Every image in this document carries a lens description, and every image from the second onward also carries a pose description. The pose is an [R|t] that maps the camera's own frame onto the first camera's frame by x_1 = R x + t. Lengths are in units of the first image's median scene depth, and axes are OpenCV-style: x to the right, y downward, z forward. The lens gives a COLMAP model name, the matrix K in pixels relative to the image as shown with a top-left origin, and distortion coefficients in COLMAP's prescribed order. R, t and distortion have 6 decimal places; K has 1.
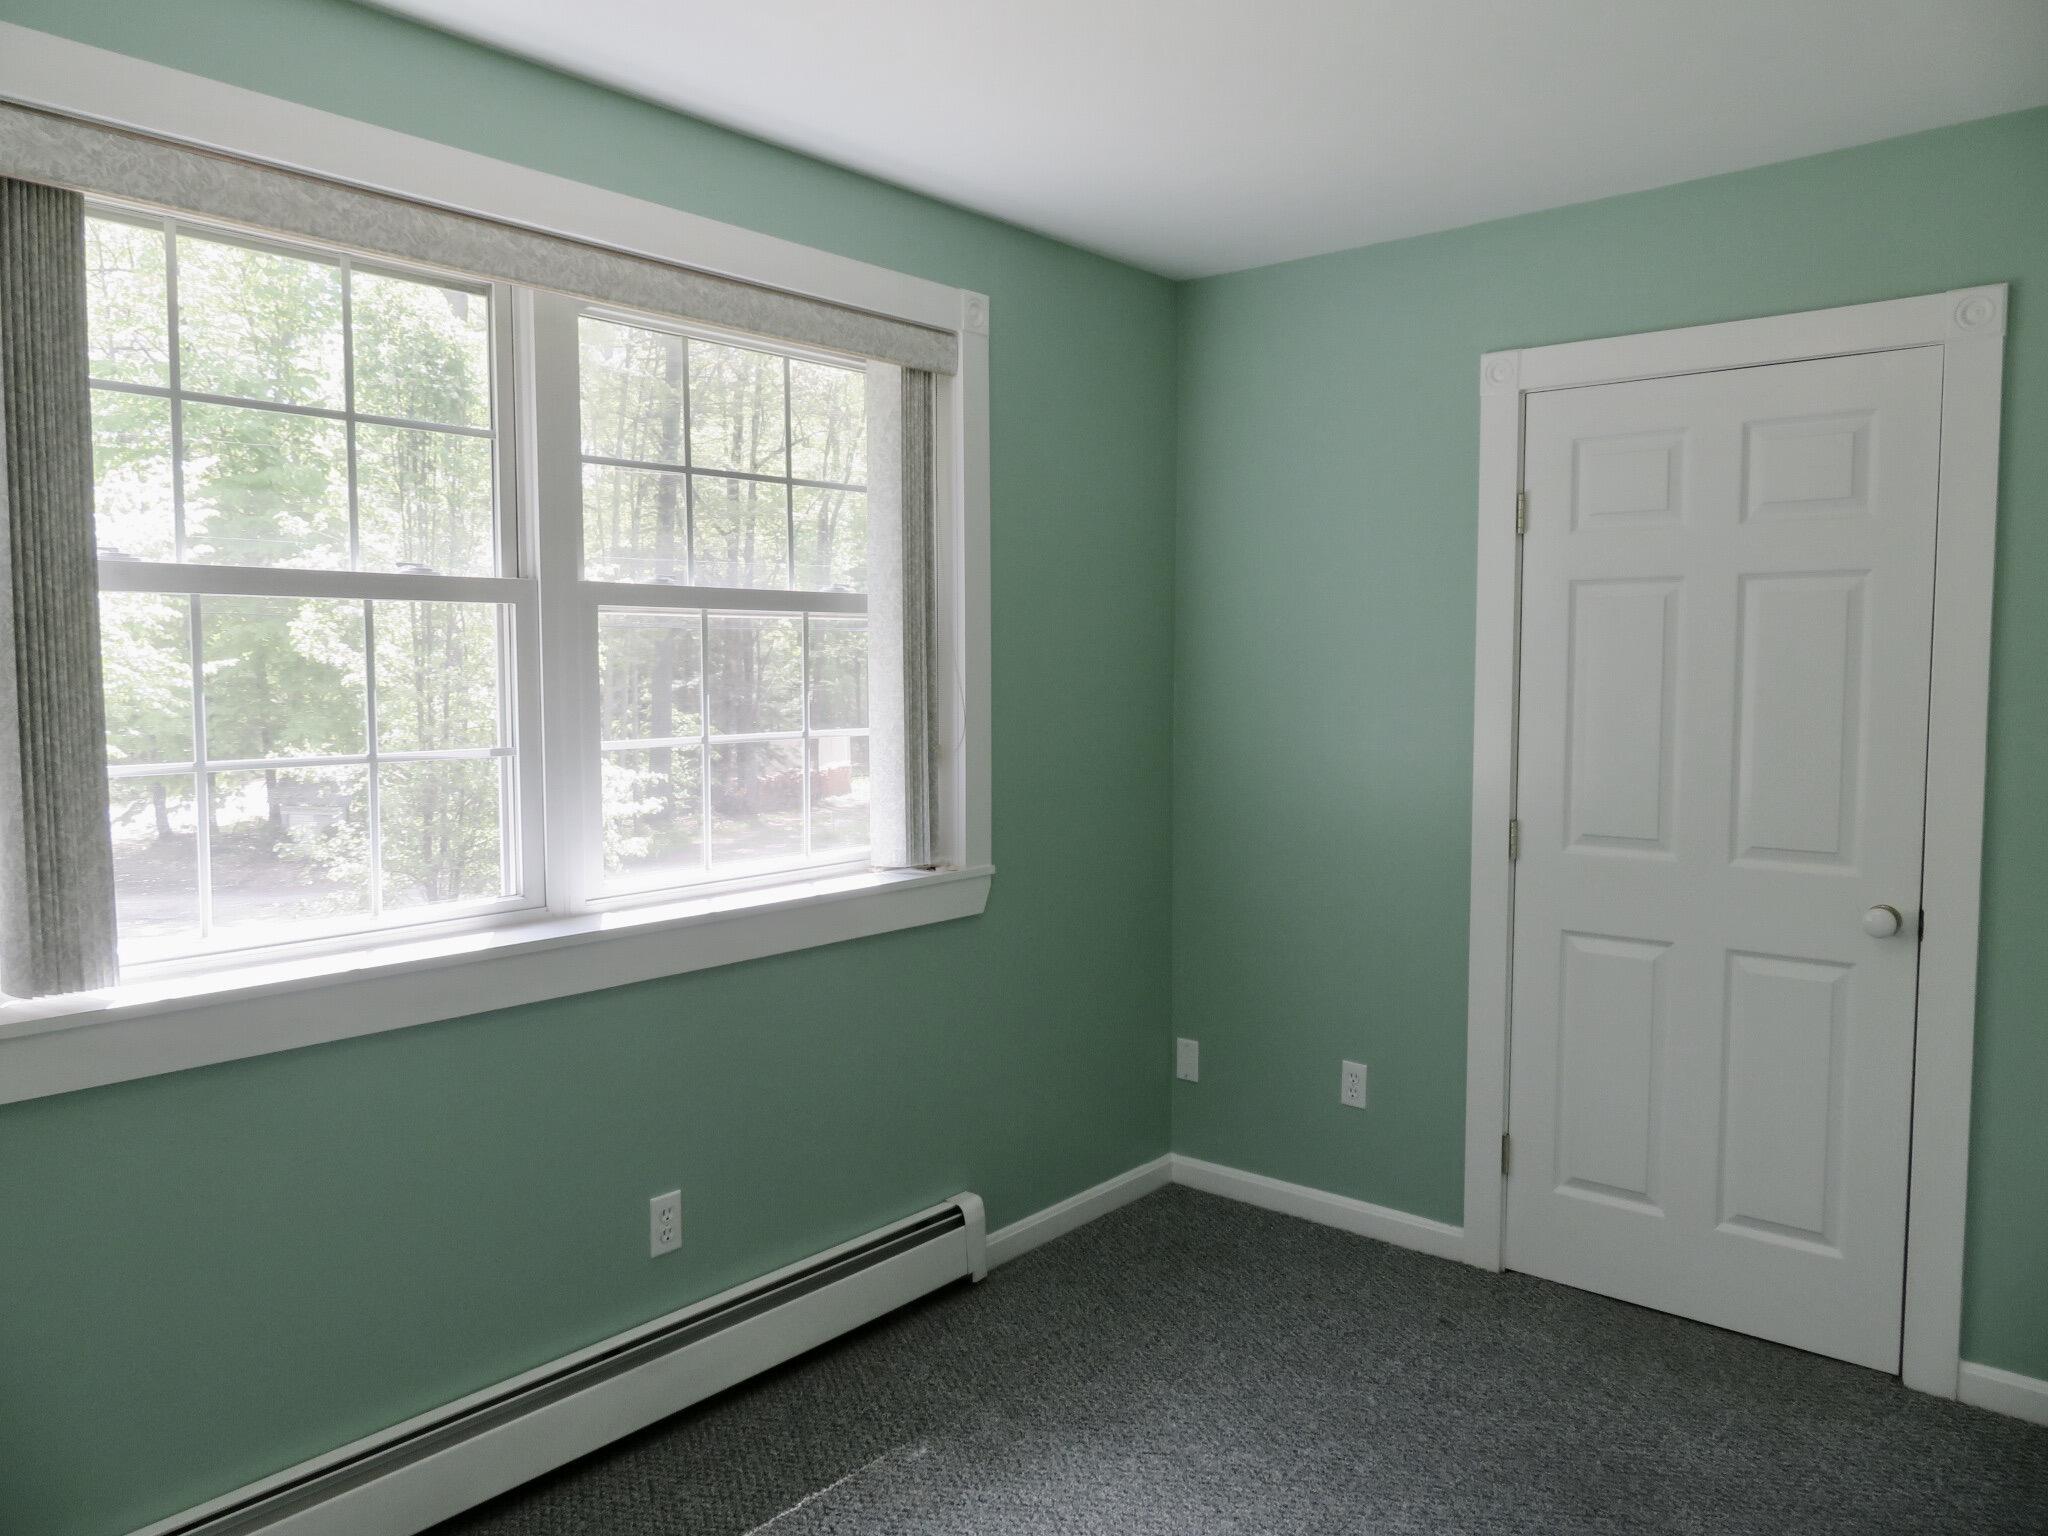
lens RADIAL K [[1463.2, 0, 1030.2], [0, 1463.2, 768.9], [0, 0, 1]] dist [-0.030774, -0.004528]
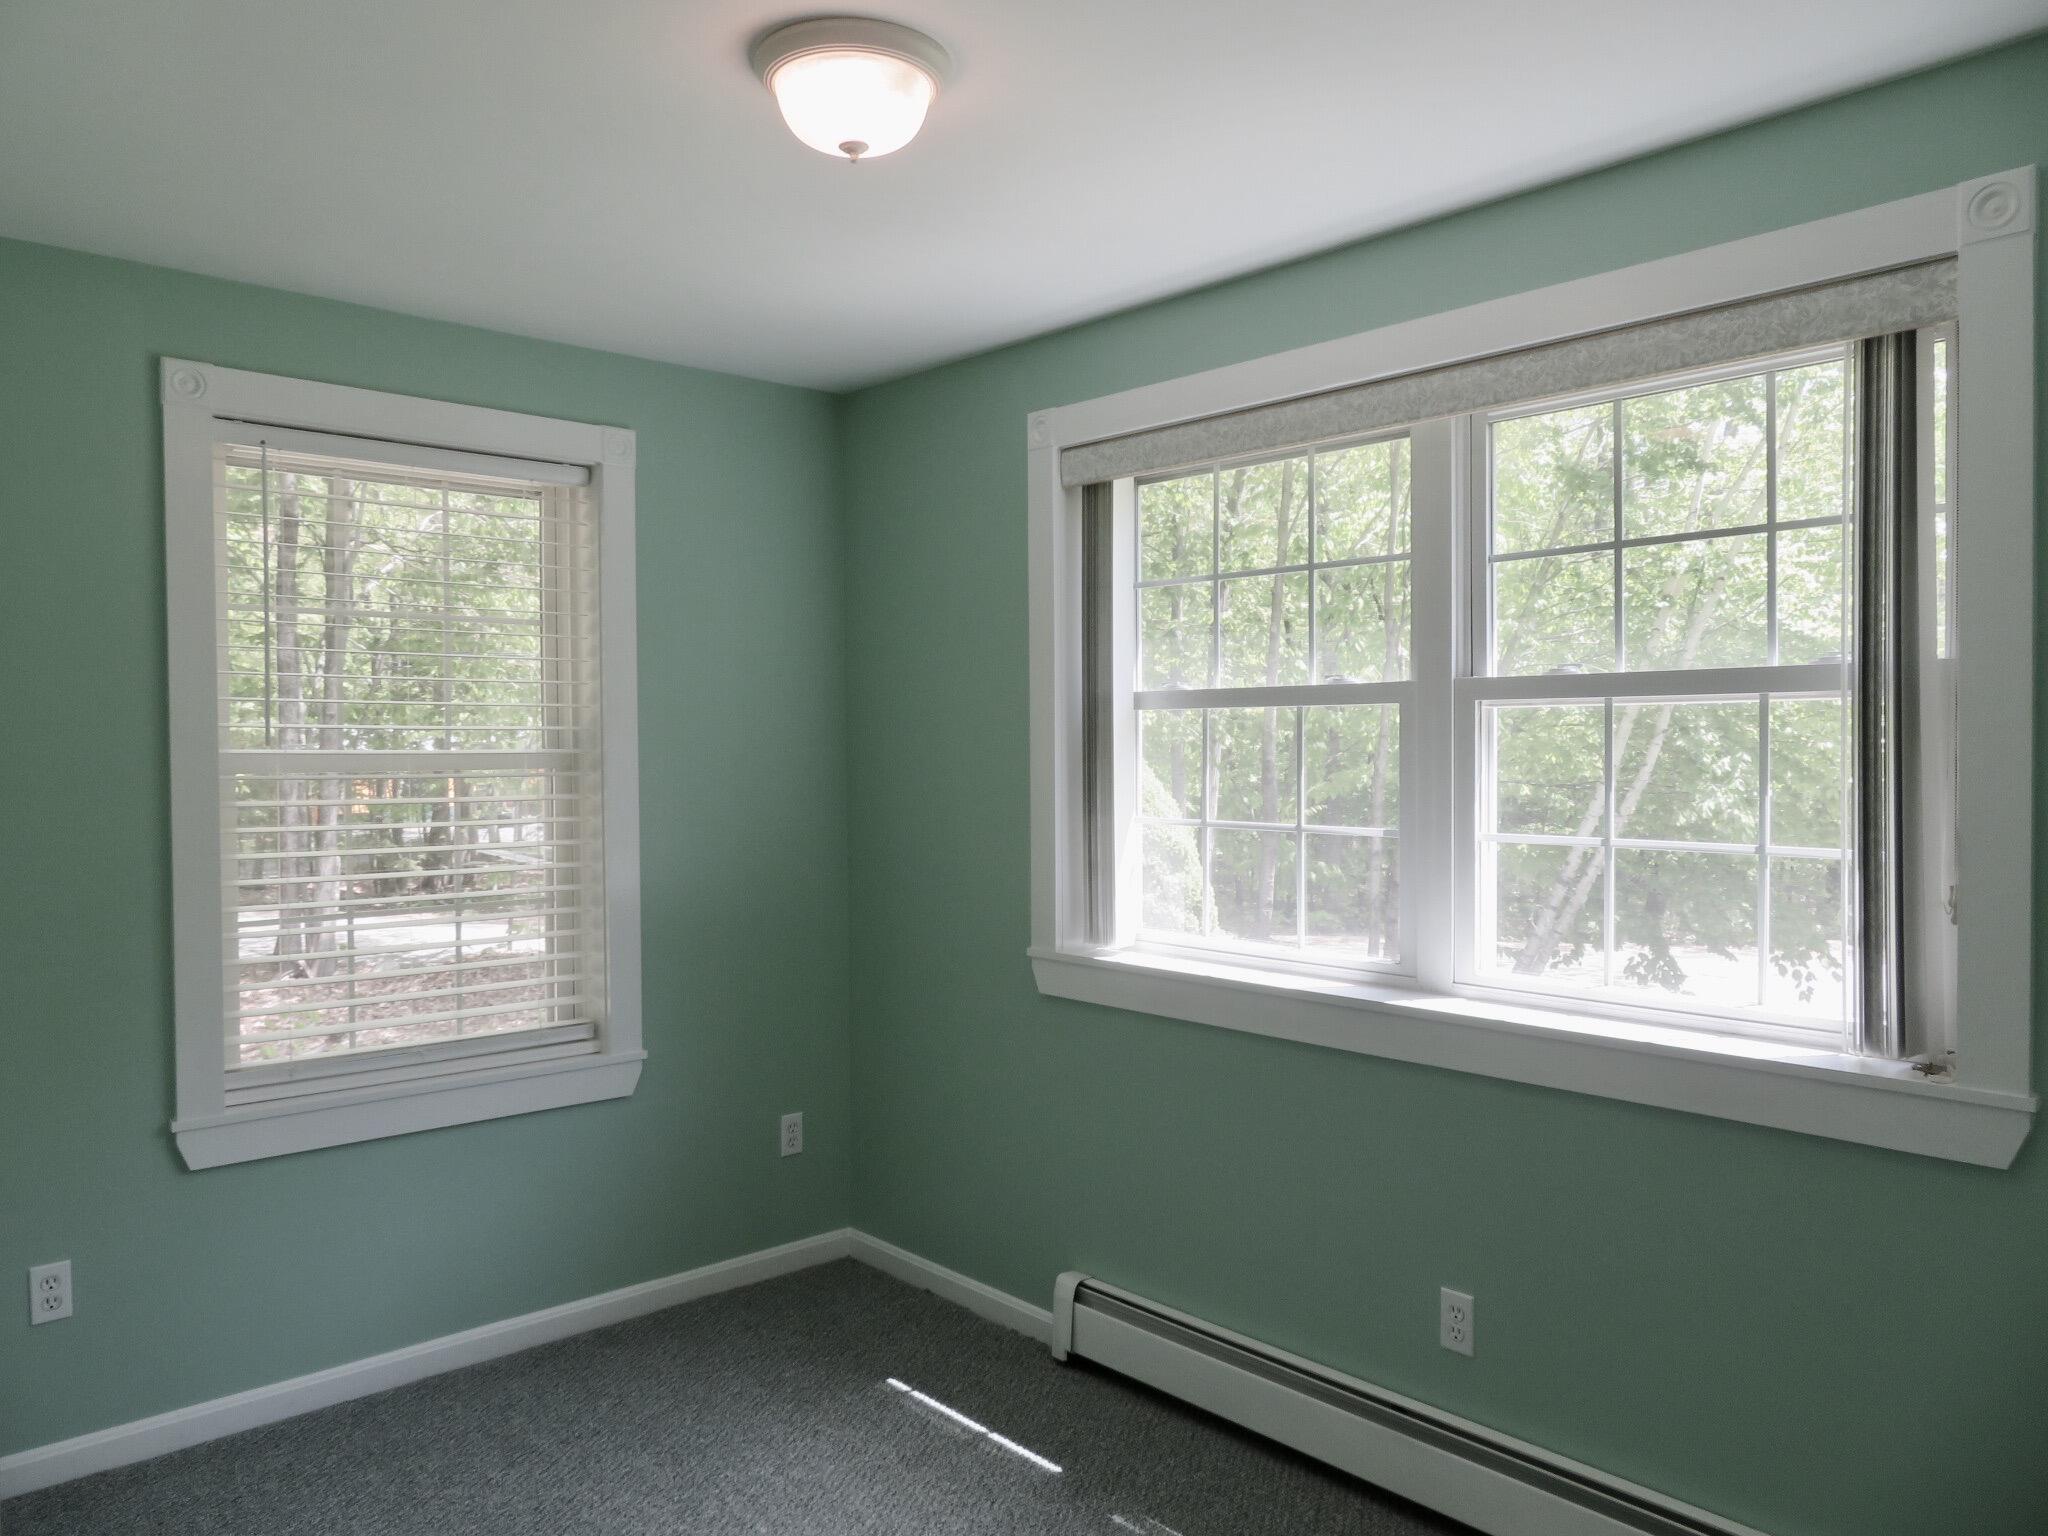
lens RADIAL K [[1463.2, 0, 1030.4], [0, 1463.2, 762.2], [0, 0, 1]] dist [-0.030774, -0.004528]
pose [[-0.146681, 0.011598, -0.989116, 0.760664], [-0.073891, 0.997009, 0.022649, -0.066819], [0.986420, 0.076409, -0.145386, 0.826651]]
